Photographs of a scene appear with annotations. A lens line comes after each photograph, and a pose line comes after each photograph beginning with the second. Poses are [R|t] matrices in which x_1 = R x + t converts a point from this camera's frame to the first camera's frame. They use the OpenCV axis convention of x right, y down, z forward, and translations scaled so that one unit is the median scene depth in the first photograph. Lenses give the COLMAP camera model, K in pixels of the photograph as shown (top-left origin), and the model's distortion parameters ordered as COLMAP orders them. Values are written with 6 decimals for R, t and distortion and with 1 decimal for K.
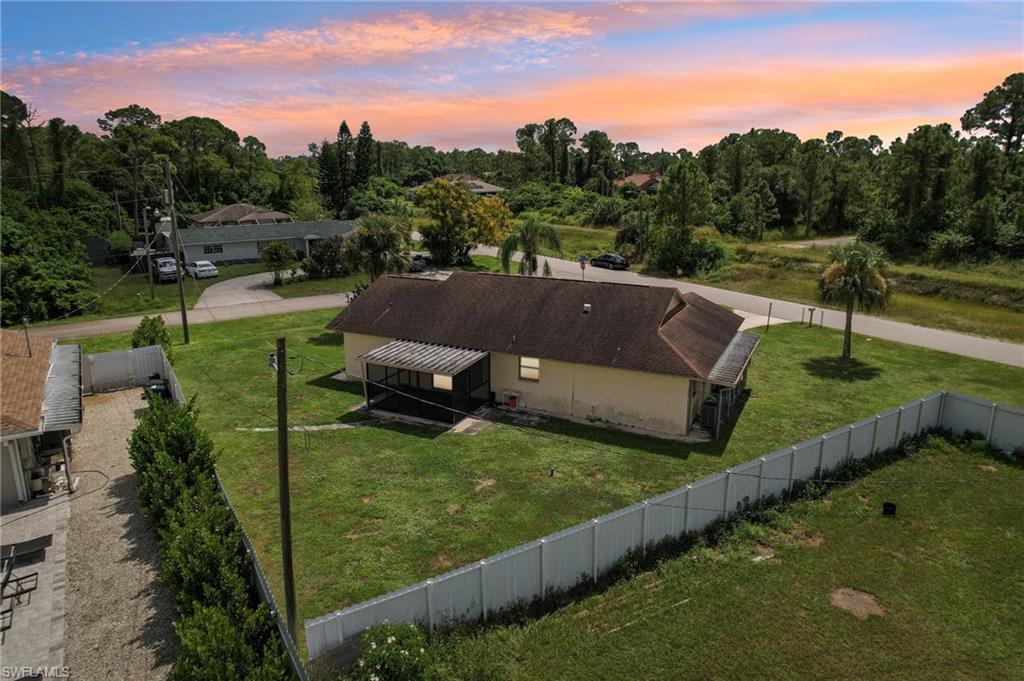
lens RADIAL K [[652.3, 0, 512.5], [0, 652.3, 290.2], [0, 0, 1]] dist [-0.026724, 0.003394]
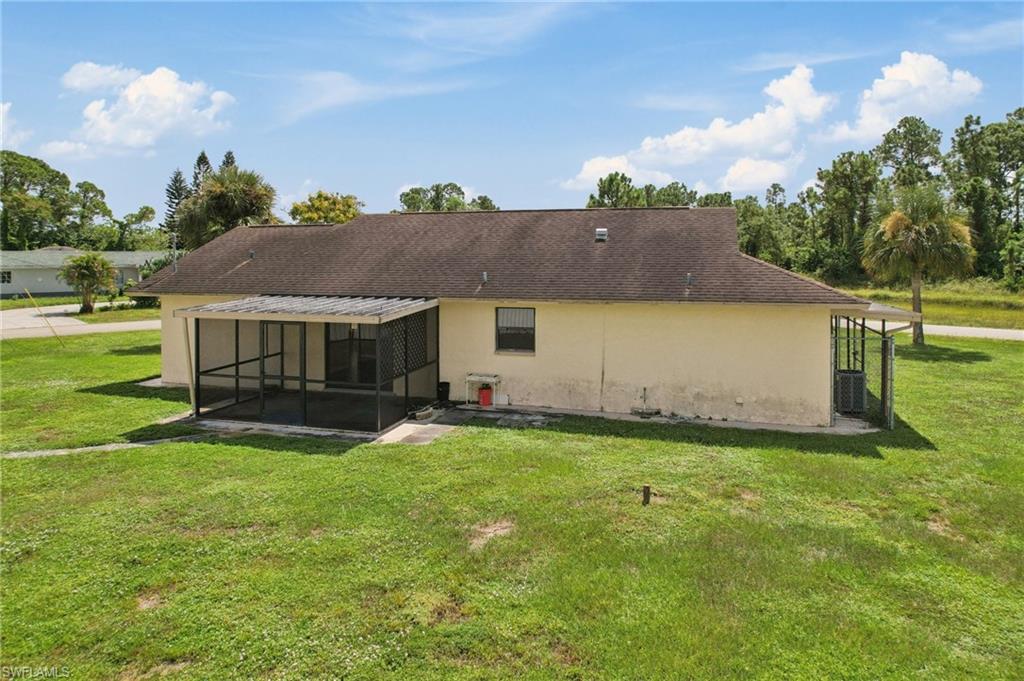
lens RADIAL K [[664.9, 0, 510.0], [0, 664.9, 253.4], [0, 0, 1]] dist [-0.022765, 0.000446]
pose [[0.983595, 0.002135, 0.180378, -0.076017], [0.032273, 0.981714, -0.187604, 0.156216], [-0.177480, 0.190348, 0.965541, 0.440583]]
